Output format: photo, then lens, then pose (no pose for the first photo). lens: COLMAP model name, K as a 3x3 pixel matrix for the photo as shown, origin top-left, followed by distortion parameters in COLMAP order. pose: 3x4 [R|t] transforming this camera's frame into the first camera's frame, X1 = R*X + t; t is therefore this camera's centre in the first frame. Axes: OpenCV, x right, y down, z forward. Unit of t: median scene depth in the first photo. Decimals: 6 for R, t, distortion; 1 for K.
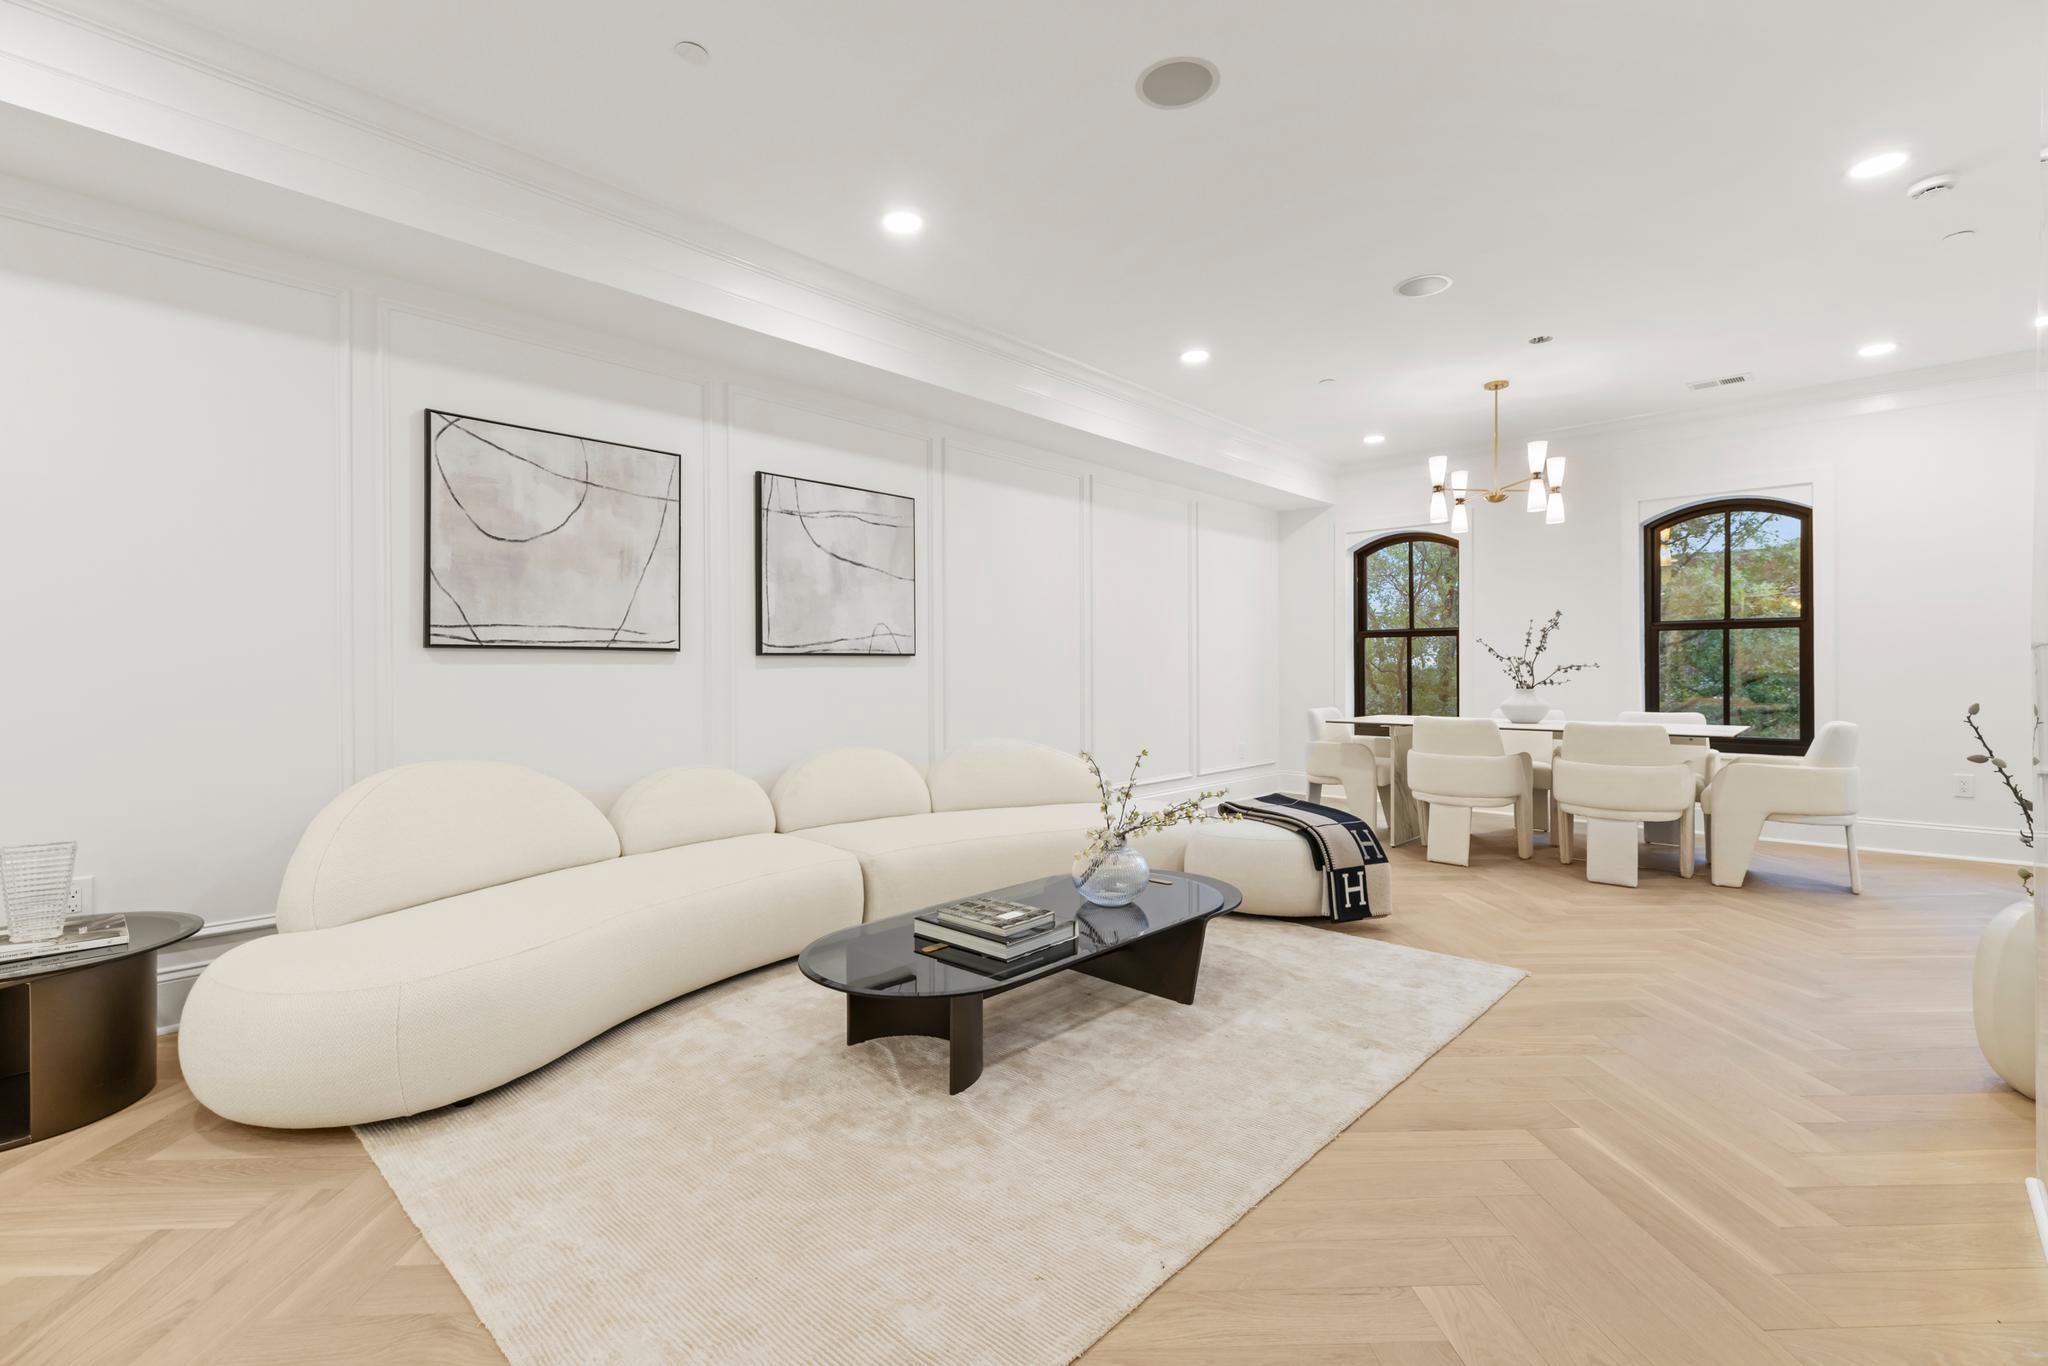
lens RADIAL K [[916.2, 0, 1015.7], [0, 916.2, 677.0], [0, 0, 1]] dist [0.004470, 0.000477]
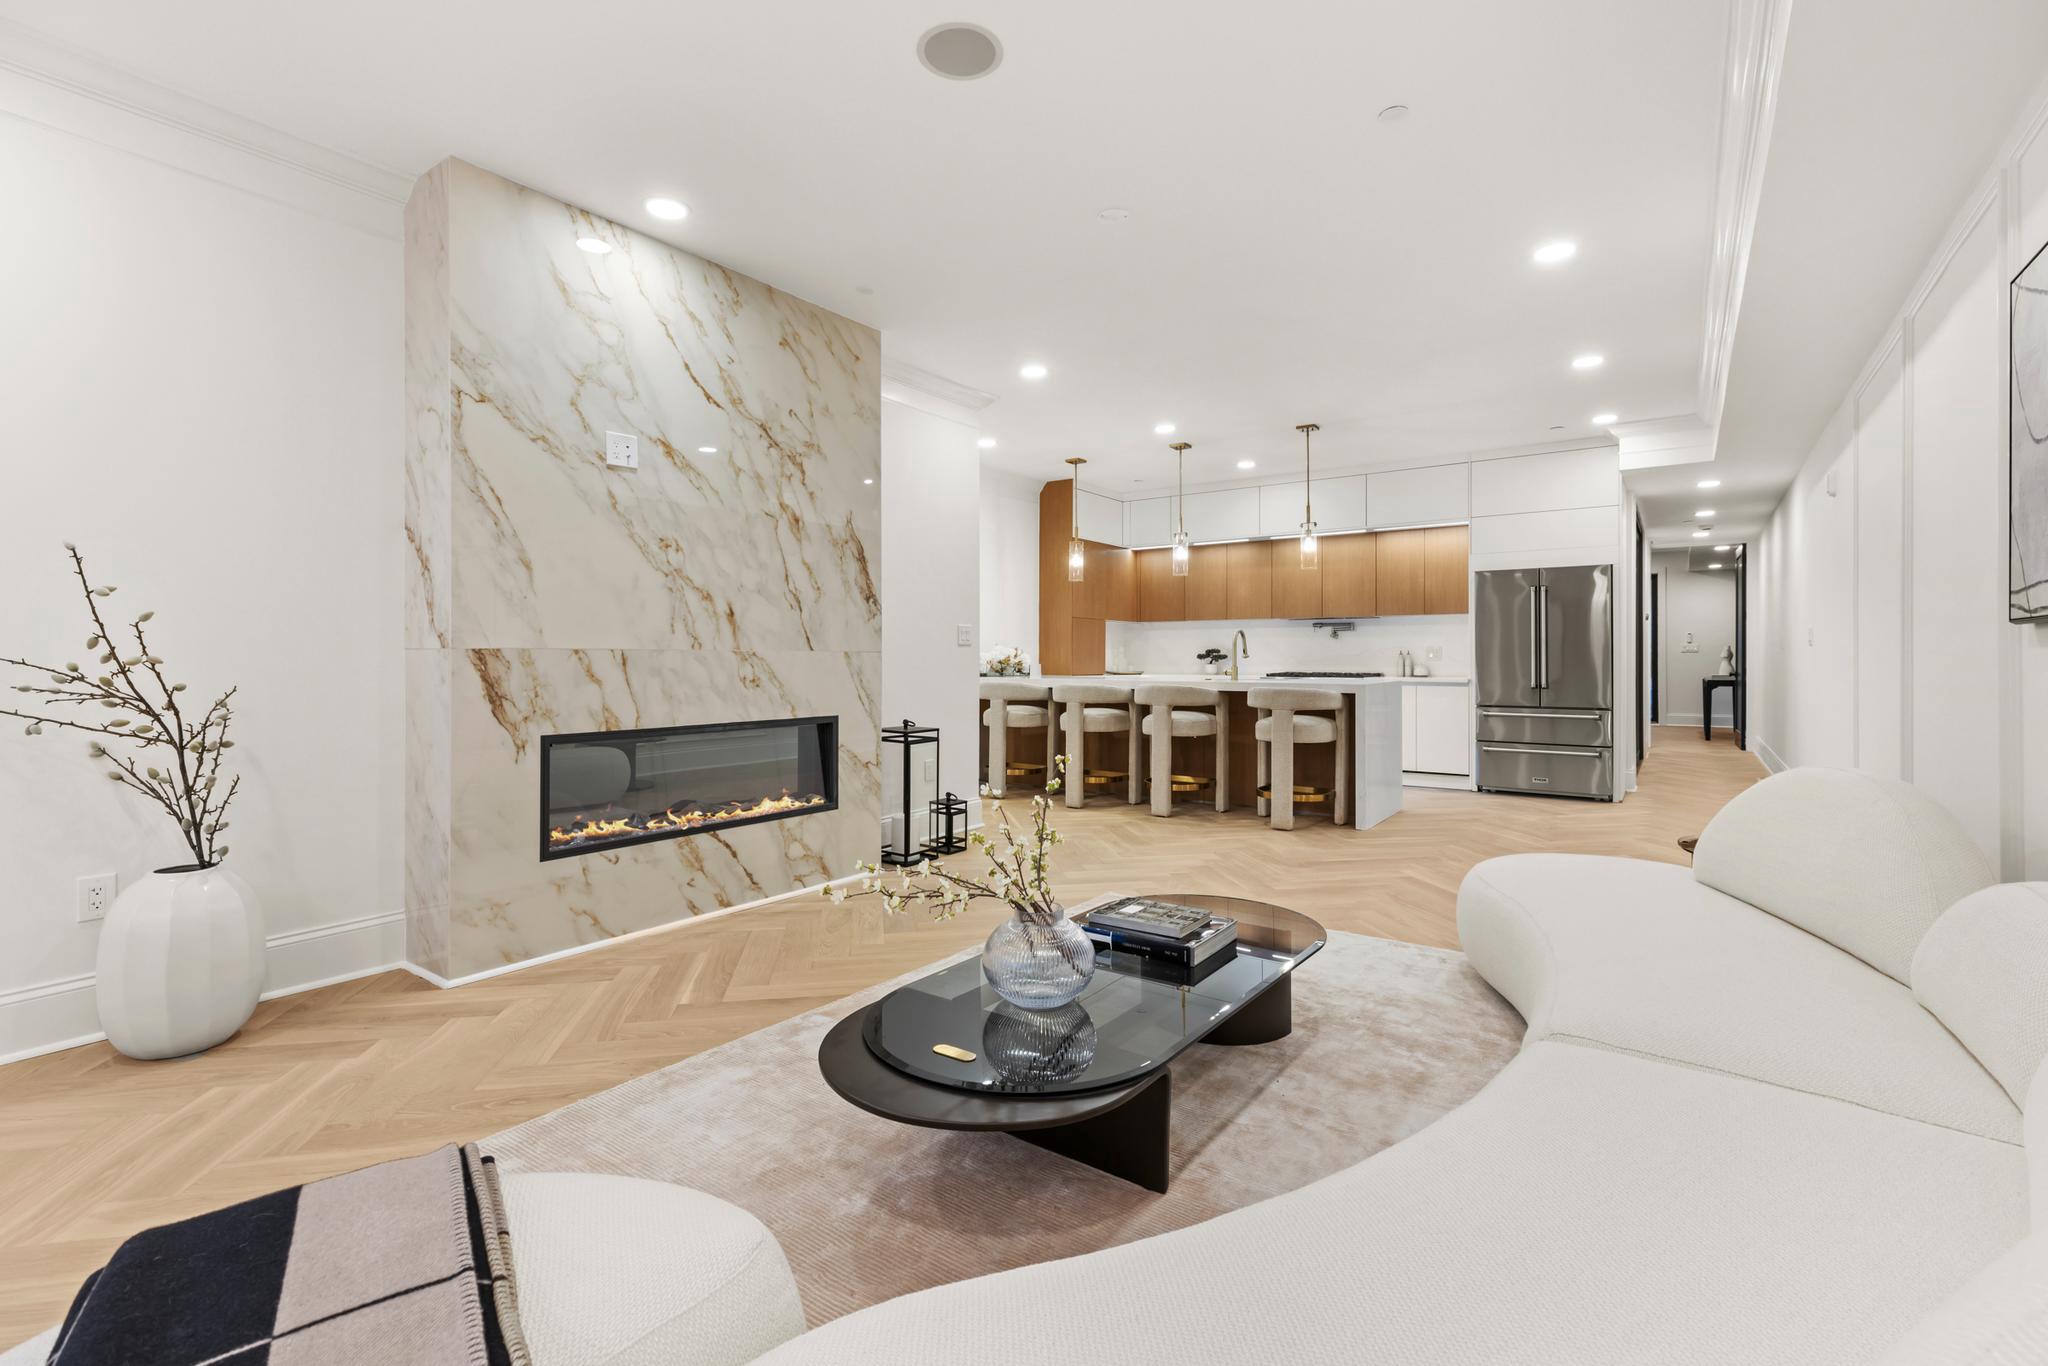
lens RADIAL K [[916.2, 0, 1013.0], [0, 916.2, 657.1], [0, 0, 1]] dist [0.004470, 0.000477]
pose [[-0.993015, 0.004869, -0.117885, 0.164995], [0.004212, 0.999974, 0.005816, -0.012830], [0.117910, 0.005279, -0.993010, 1.383539]]
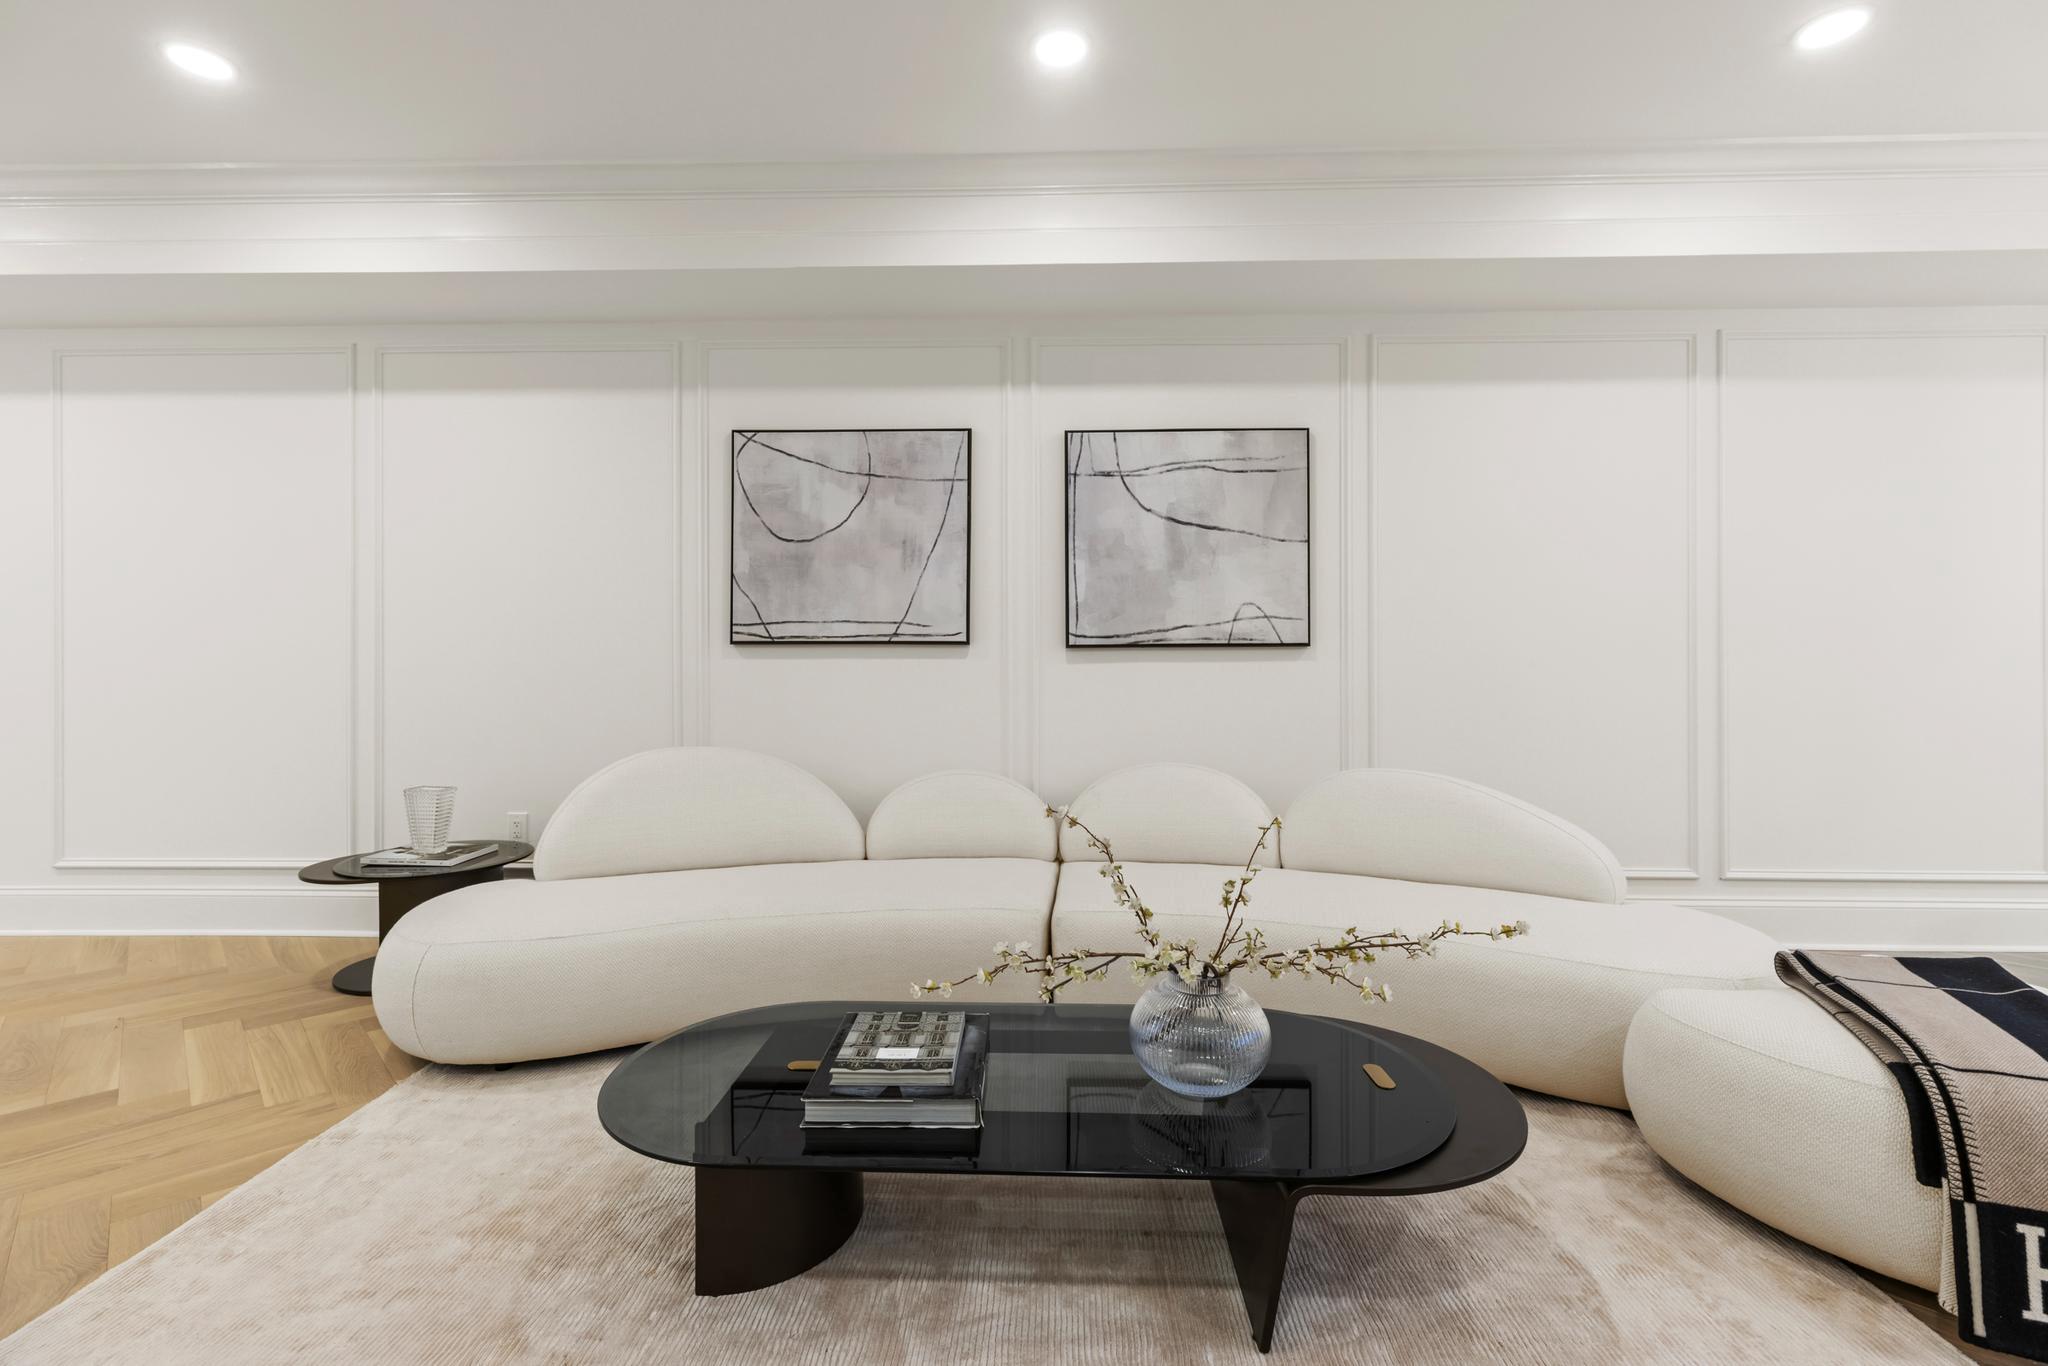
lens RADIAL K [[916.2, 0, 1038.8], [0, 916.2, 672.6], [0, 0, 1]] dist [0.004470, 0.000477]
pose [[0.658984, 0.007591, -0.752118, 0.383112], [-0.007479, 0.999966, 0.003540, -0.003932], [0.752119, 0.003292, 0.659019, 0.473021]]
